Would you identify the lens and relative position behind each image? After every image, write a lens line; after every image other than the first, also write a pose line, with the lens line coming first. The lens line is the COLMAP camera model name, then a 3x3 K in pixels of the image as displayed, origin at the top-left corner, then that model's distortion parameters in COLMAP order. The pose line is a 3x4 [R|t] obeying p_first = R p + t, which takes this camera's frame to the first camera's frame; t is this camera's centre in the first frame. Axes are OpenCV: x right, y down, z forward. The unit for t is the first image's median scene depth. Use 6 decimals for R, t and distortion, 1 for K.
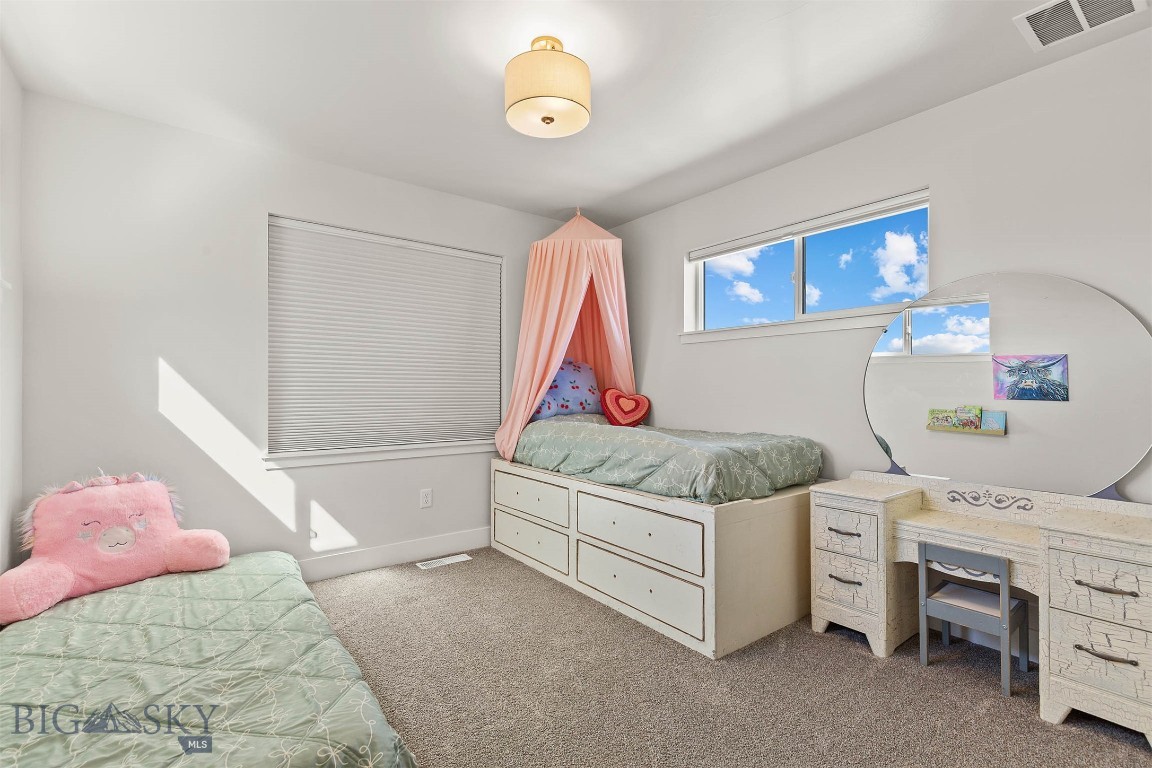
lens RADIAL K [[520.0, 0, 577.8], [0, 520.0, 385.1], [0, 0, 1]] dist [0.009332, -0.002370]
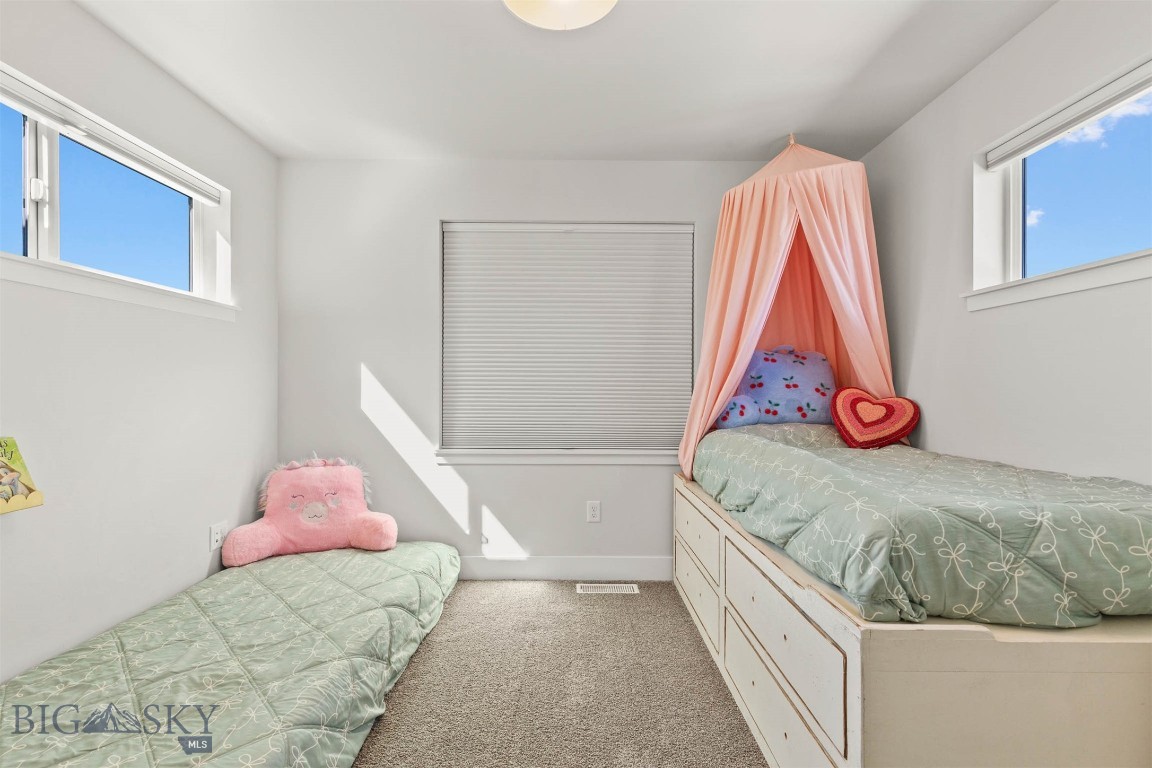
lens RADIAL K [[520.0, 0, 573.0], [0, 520.0, 384.6], [0, 0, 1]] dist [0.009332, -0.002370]
pose [[0.795533, -0.002790, -0.605904, 0.268081], [0.002507, 0.999996, -0.001313, 0.003680], [0.605905, -0.000475, 0.795537, 0.344407]]
